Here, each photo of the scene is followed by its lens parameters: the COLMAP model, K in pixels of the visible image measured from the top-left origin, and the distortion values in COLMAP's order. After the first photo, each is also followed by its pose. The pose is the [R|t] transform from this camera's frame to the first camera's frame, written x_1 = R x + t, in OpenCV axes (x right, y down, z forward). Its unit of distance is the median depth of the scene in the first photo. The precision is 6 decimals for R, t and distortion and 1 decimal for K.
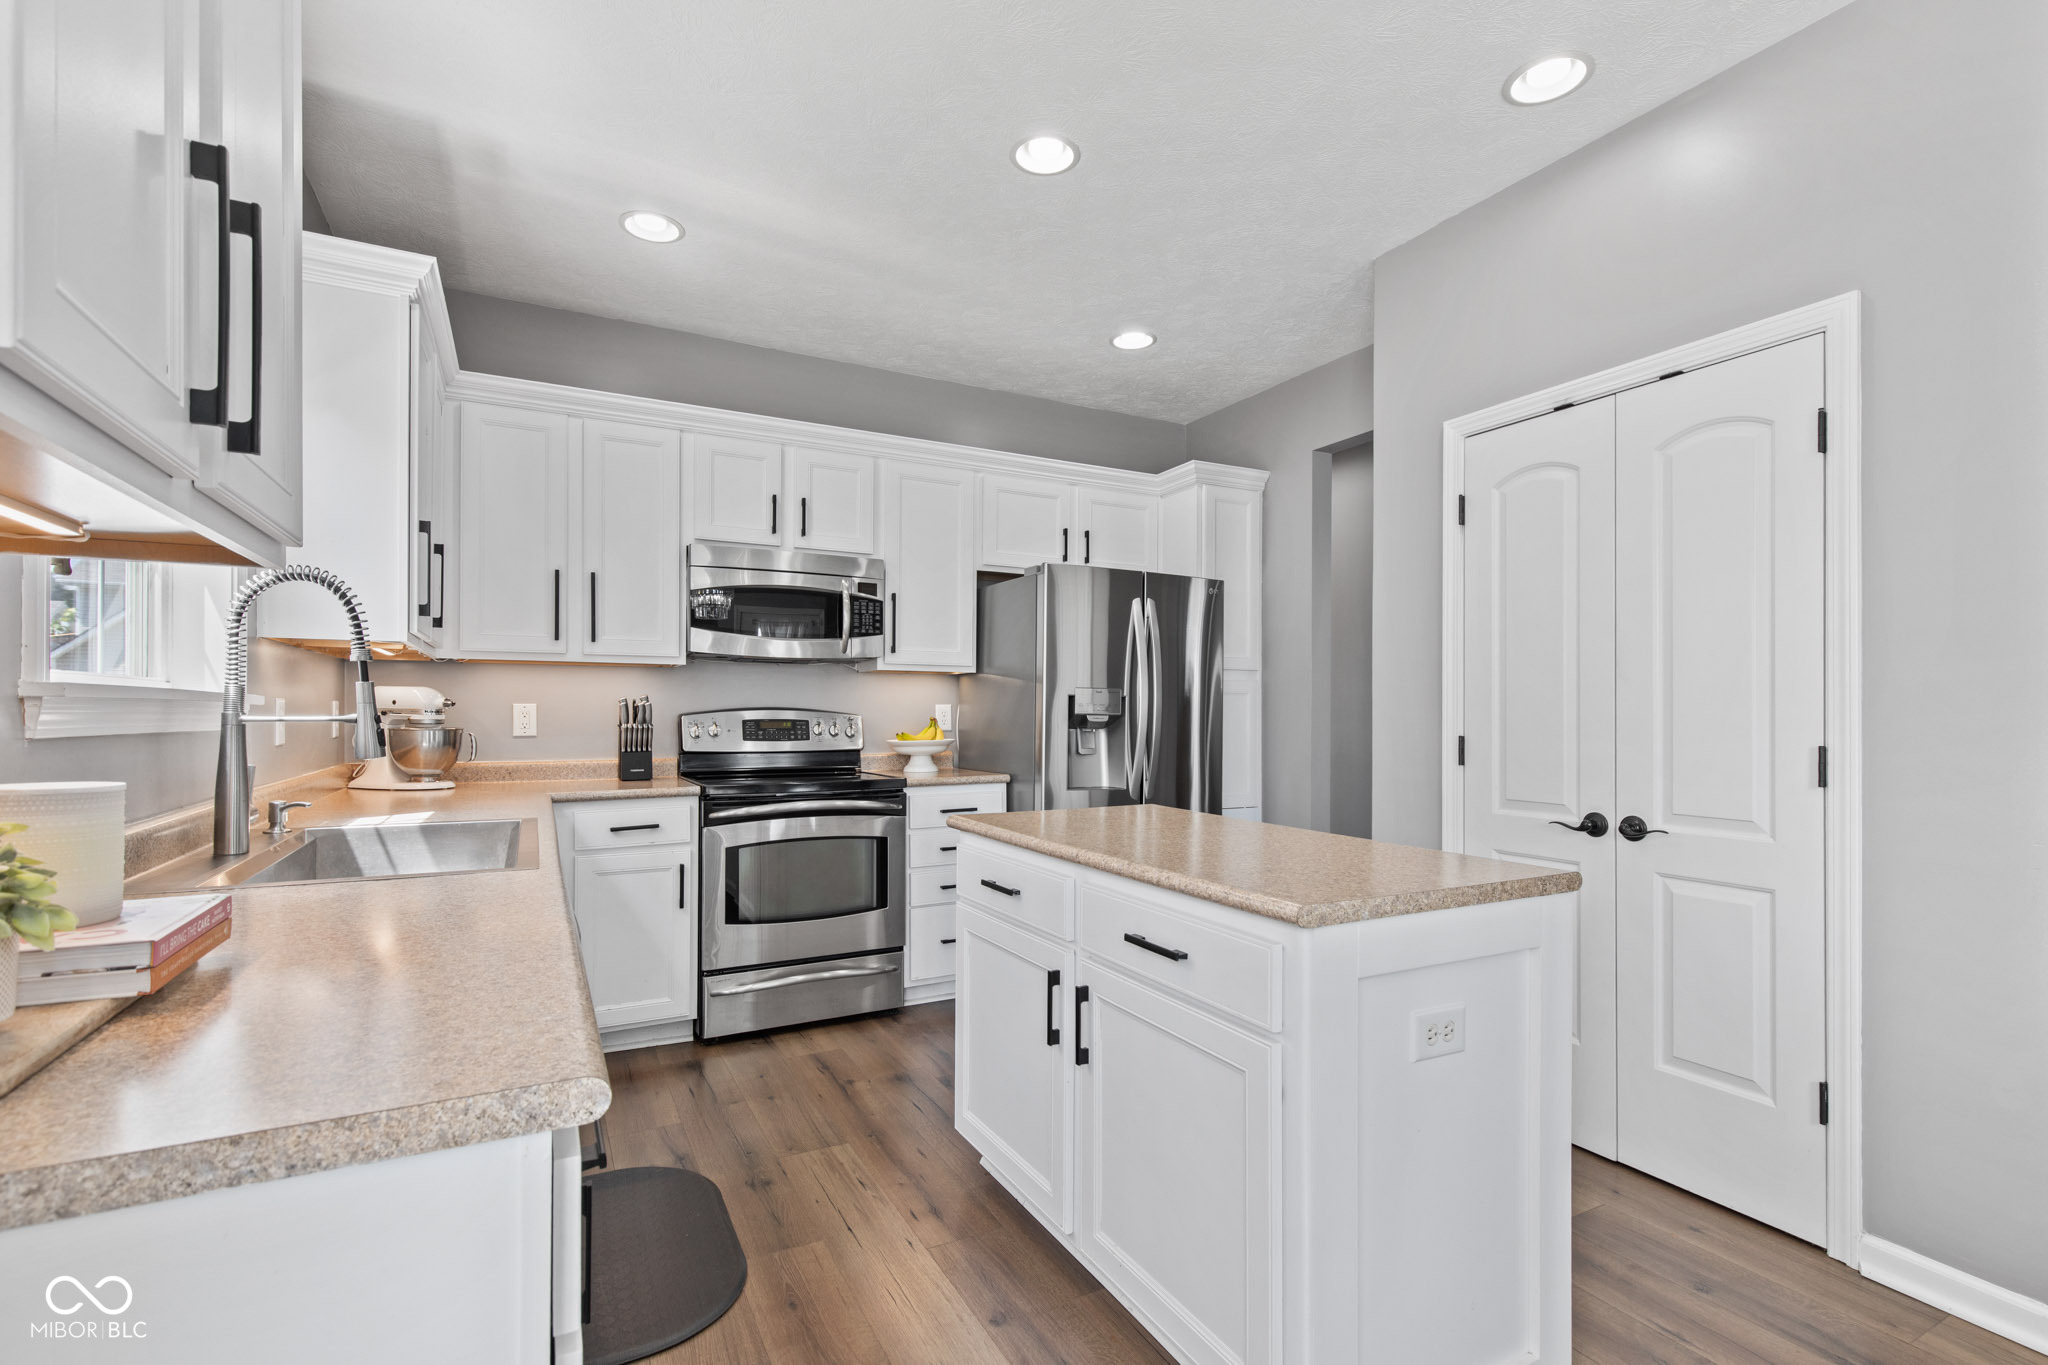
lens RADIAL K [[923.0, 0, 1024.4], [0, 923.0, 705.7], [0, 0, 1]] dist [0.002688, -0.000008]
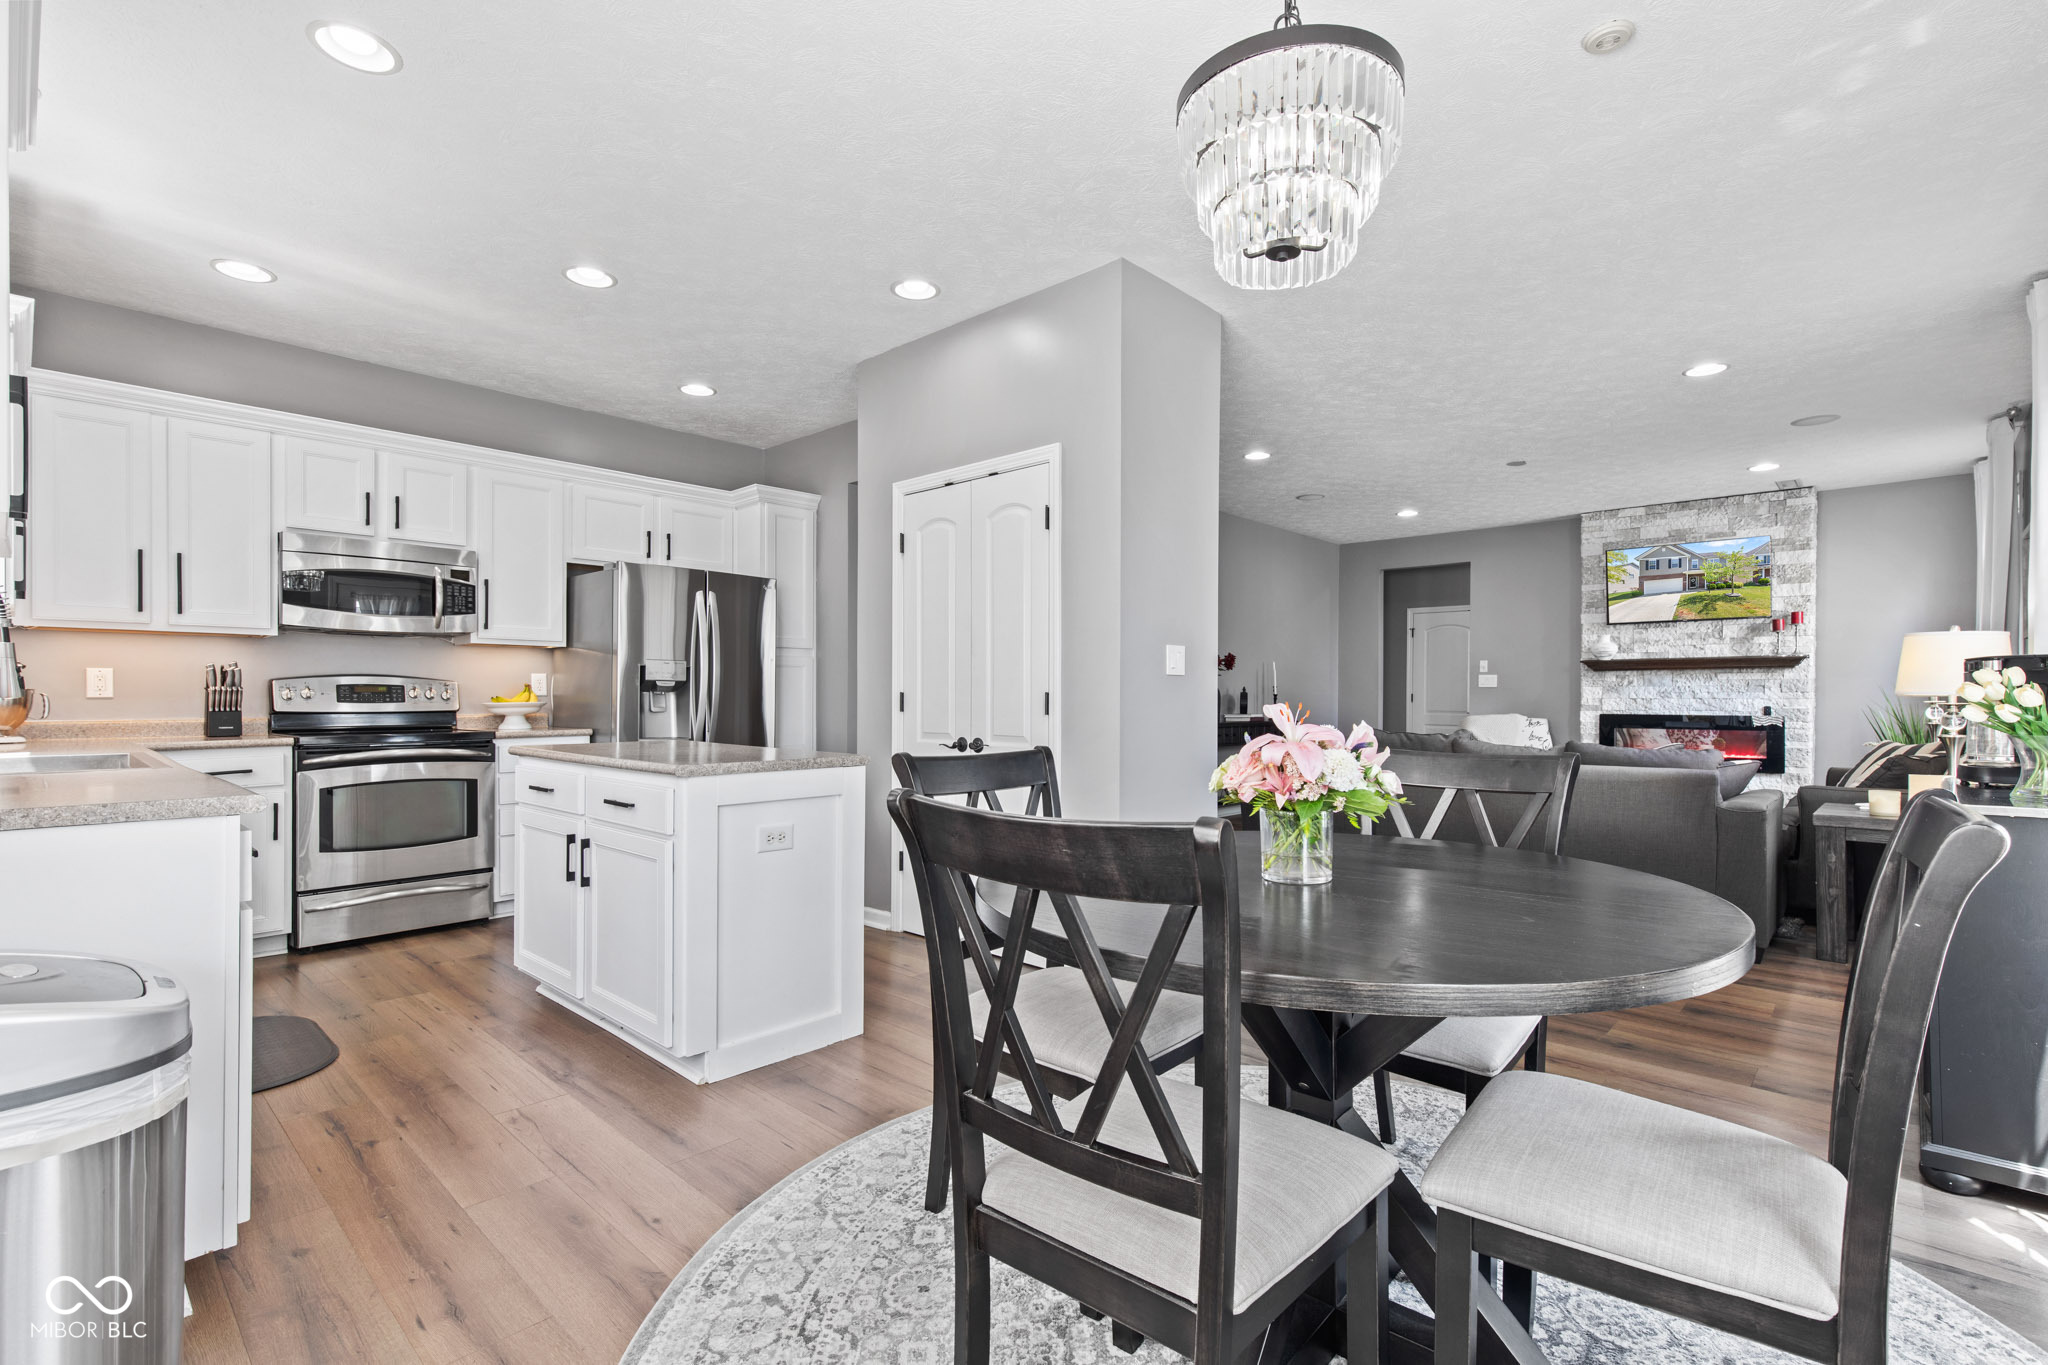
lens RADIAL K [[930.0, 0, 1027.8], [0, 930.0, 695.1], [0, 0, 1]] dist [0.004575, -0.000641]
pose [[0.943278, -0.001850, 0.332000, 0.130560], [-0.000680, 0.999972, 0.007504, 0.020674], [-0.332004, -0.007304, 0.943250, -0.409666]]
